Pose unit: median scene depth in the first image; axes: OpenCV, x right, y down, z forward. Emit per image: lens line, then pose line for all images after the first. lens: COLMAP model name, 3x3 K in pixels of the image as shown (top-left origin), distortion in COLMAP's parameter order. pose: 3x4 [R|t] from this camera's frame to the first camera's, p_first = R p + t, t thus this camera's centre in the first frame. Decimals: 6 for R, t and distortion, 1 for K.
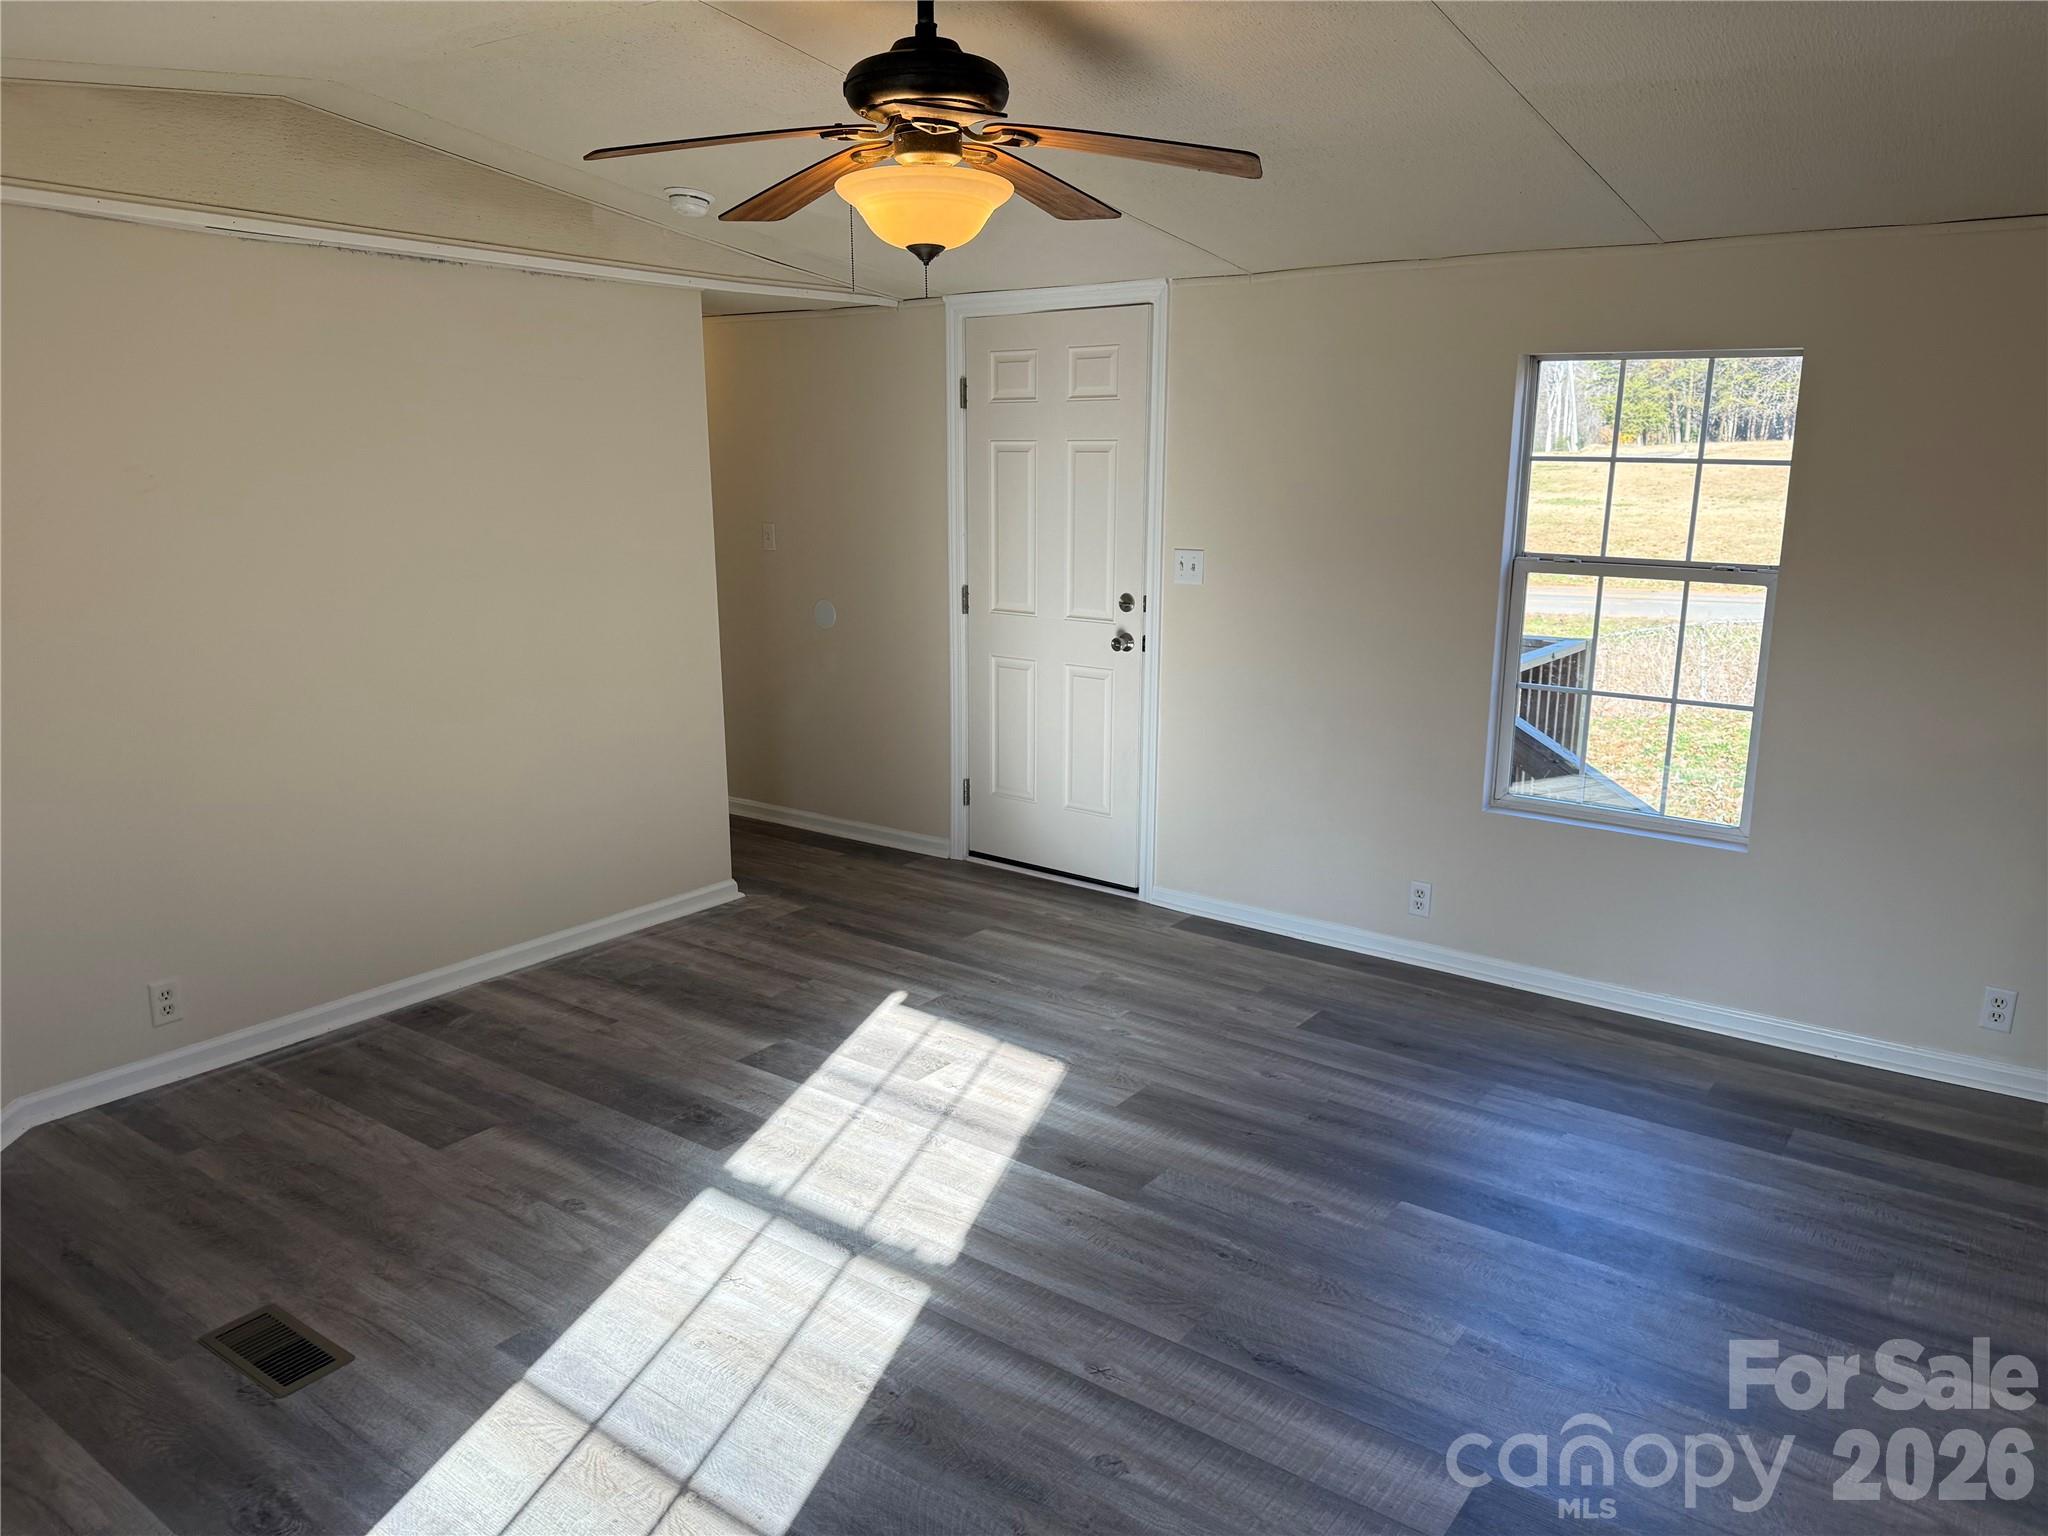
lens RADIAL K [[1415.8, 0, 1037.8], [0, 1415.8, 770.5], [0, 0, 1]] dist [0.150266, -0.247932]
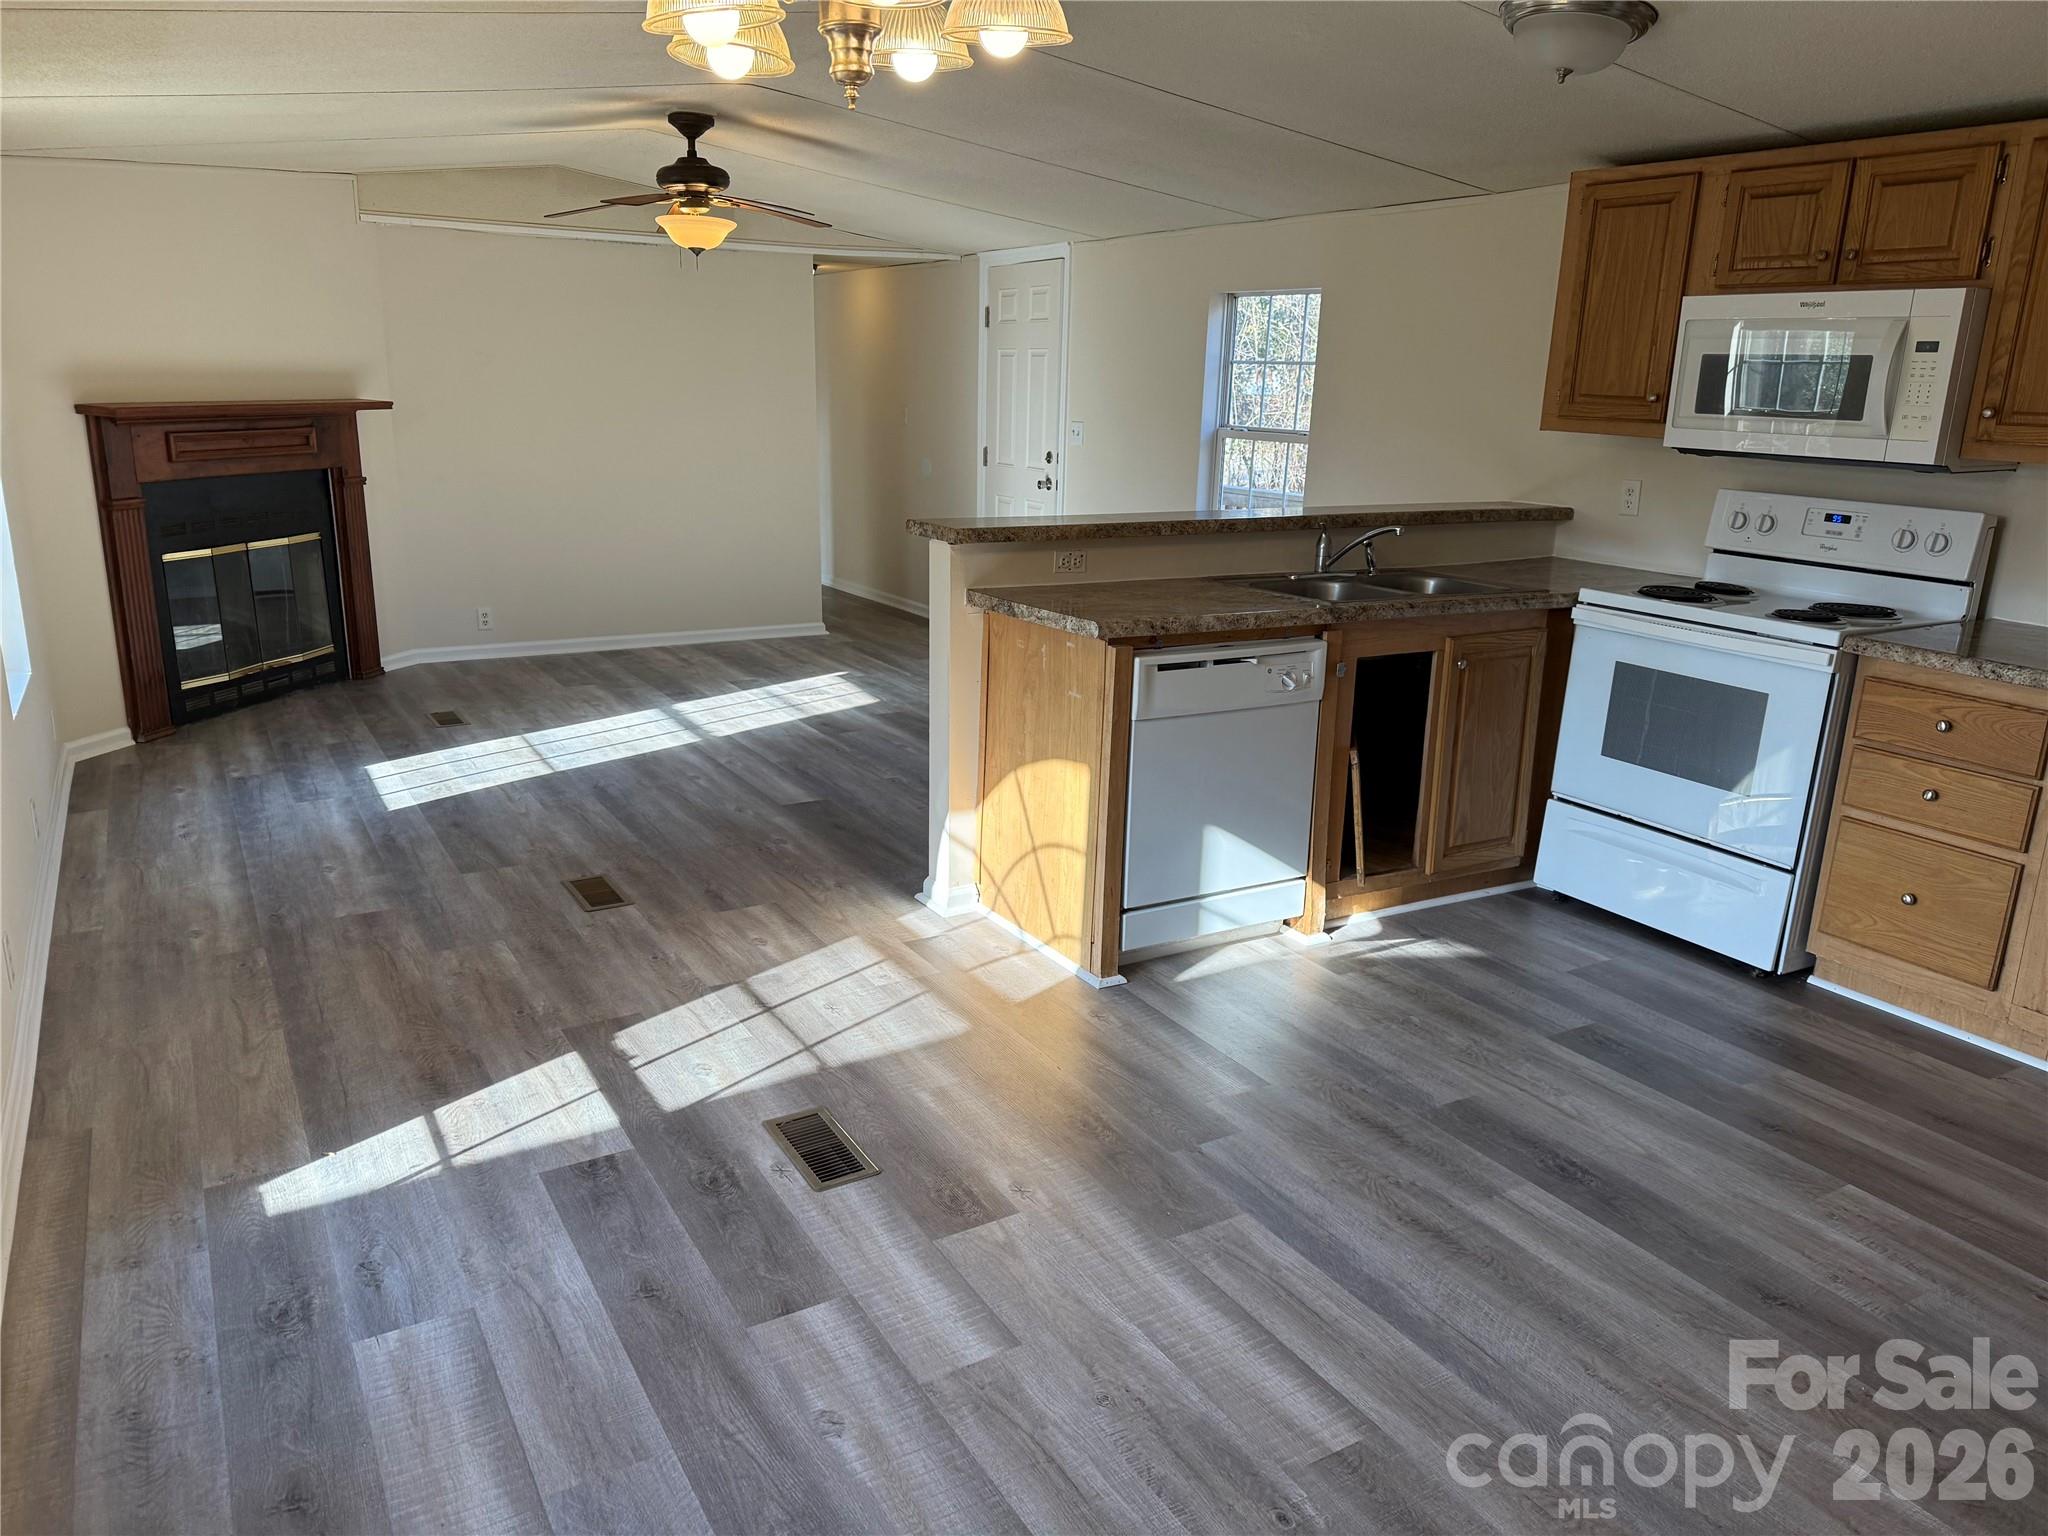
lens RADIAL K [[1415.8, 0, 1037.8], [0, 1415.8, 770.5], [0, 0, 1]] dist [0.150266, -0.247932]
pose [[0.920393, 0.112997, -0.374310, 1.119805], [-0.095507, 0.993303, 0.065016, 0.200757], [0.379150, -0.024091, 0.925021, -0.745583]]
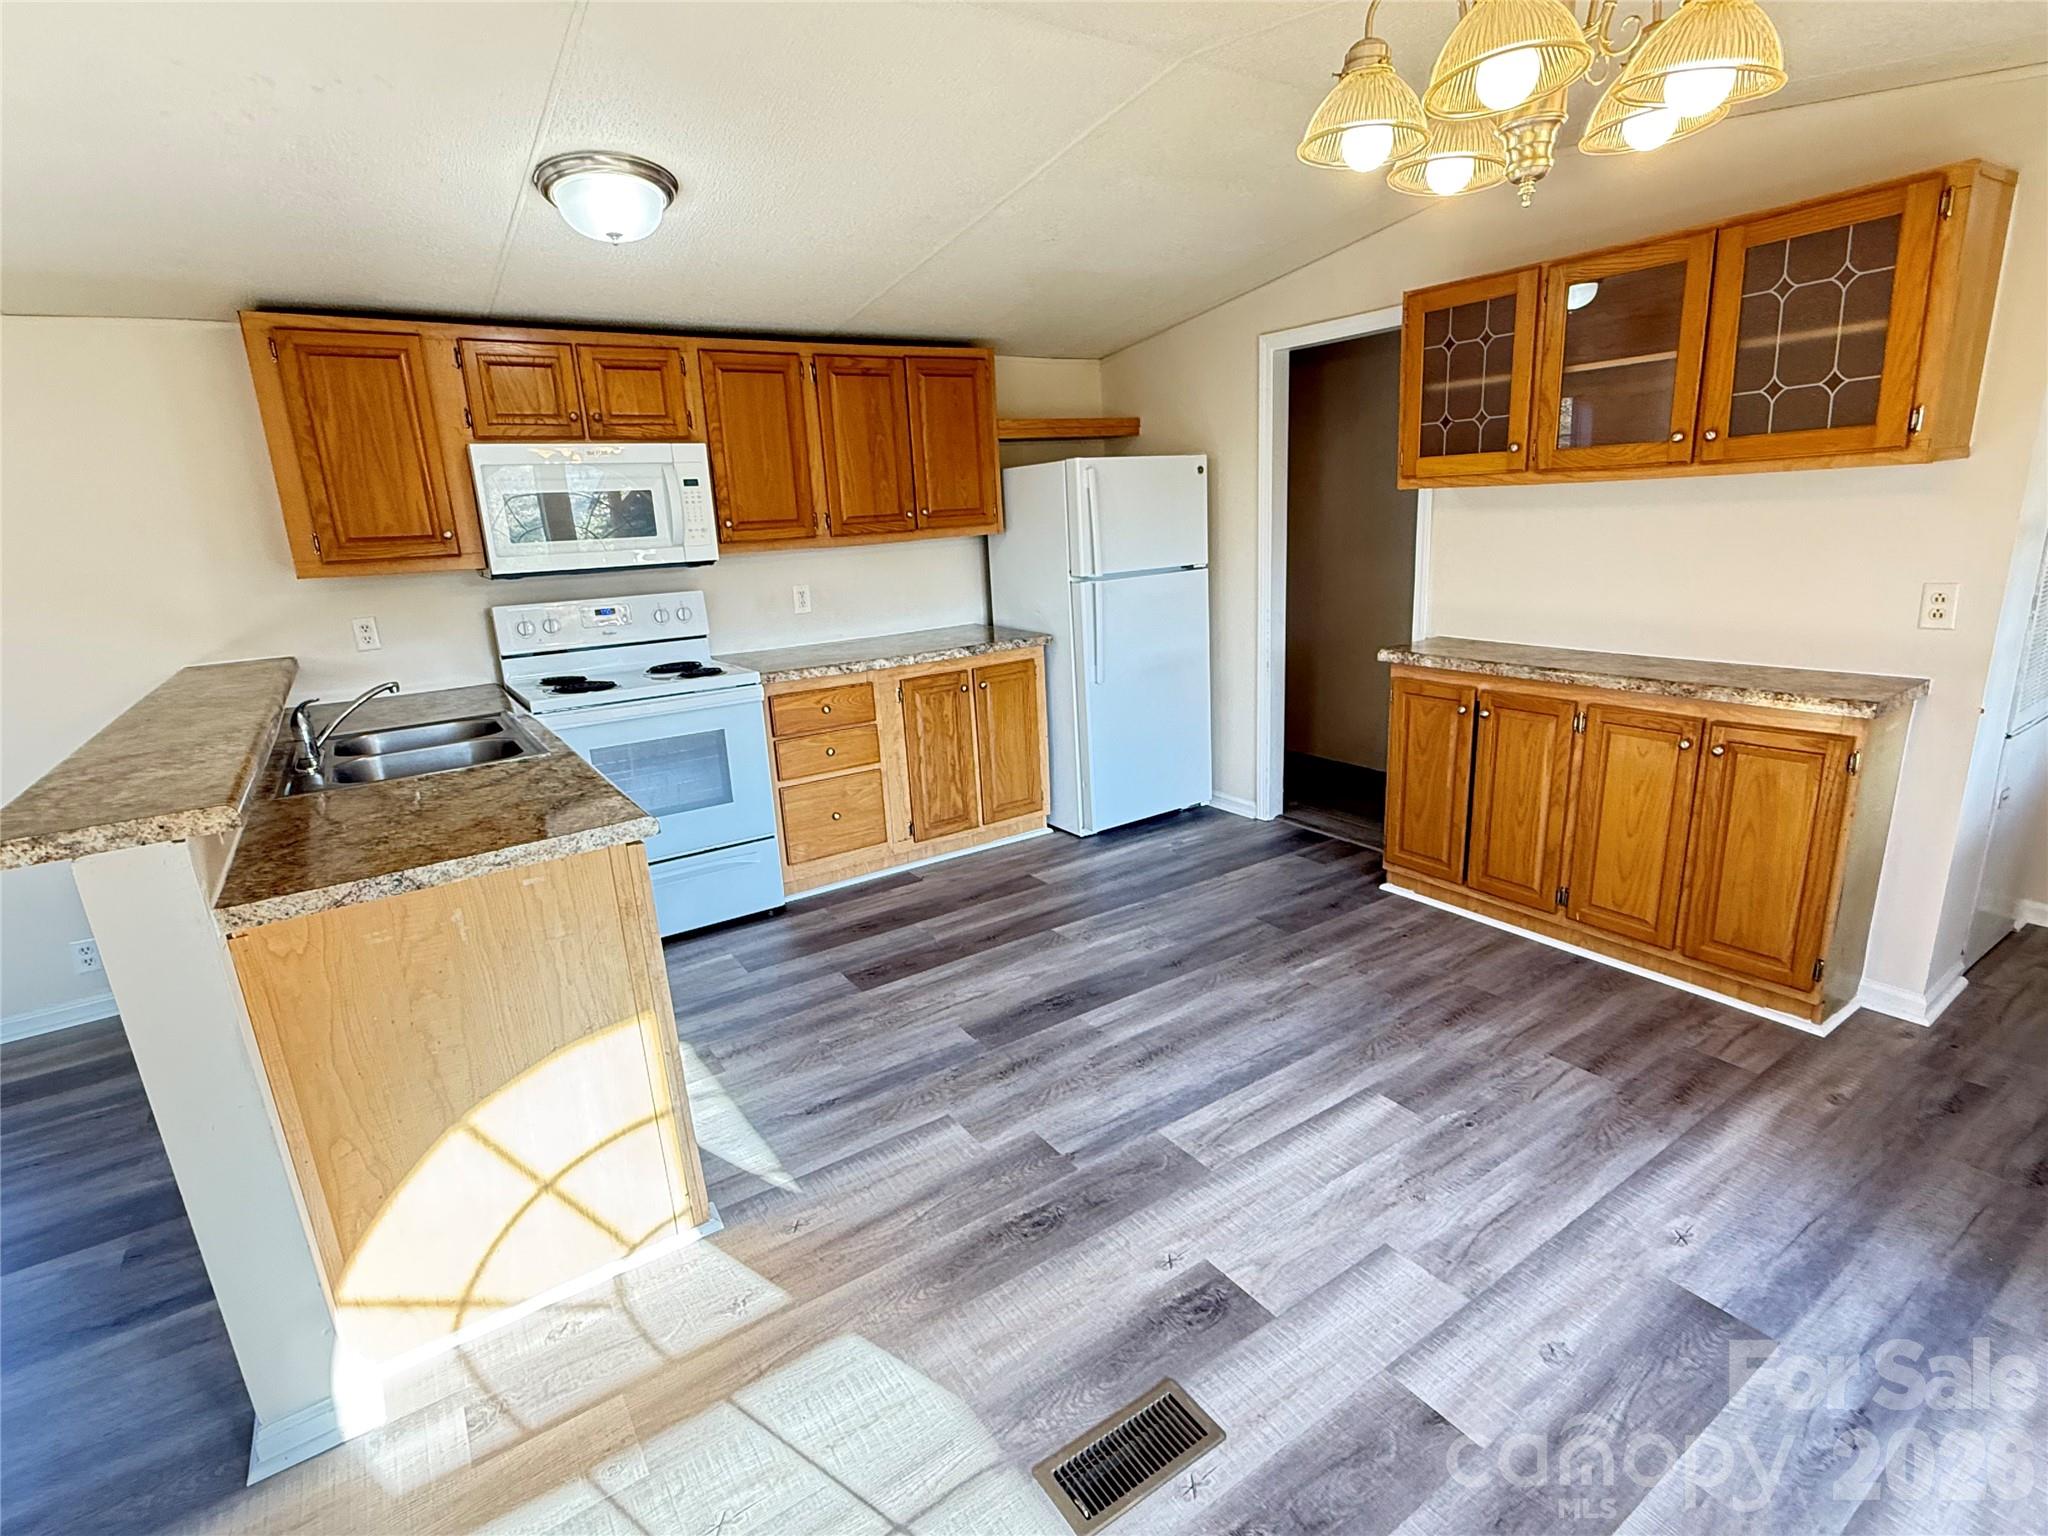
lens RADIAL K [[982.5, 0, 1022.7], [0, 982.5, 762.7], [0, 0, 1]] dist [0.002241, 0.001250]
pose [[0.351375, -0.265113, 0.897915, 0.265589], [0.249927, 0.950827, 0.182933, 0.066463], [-0.902259, 0.160135, 0.400356, -0.141291]]
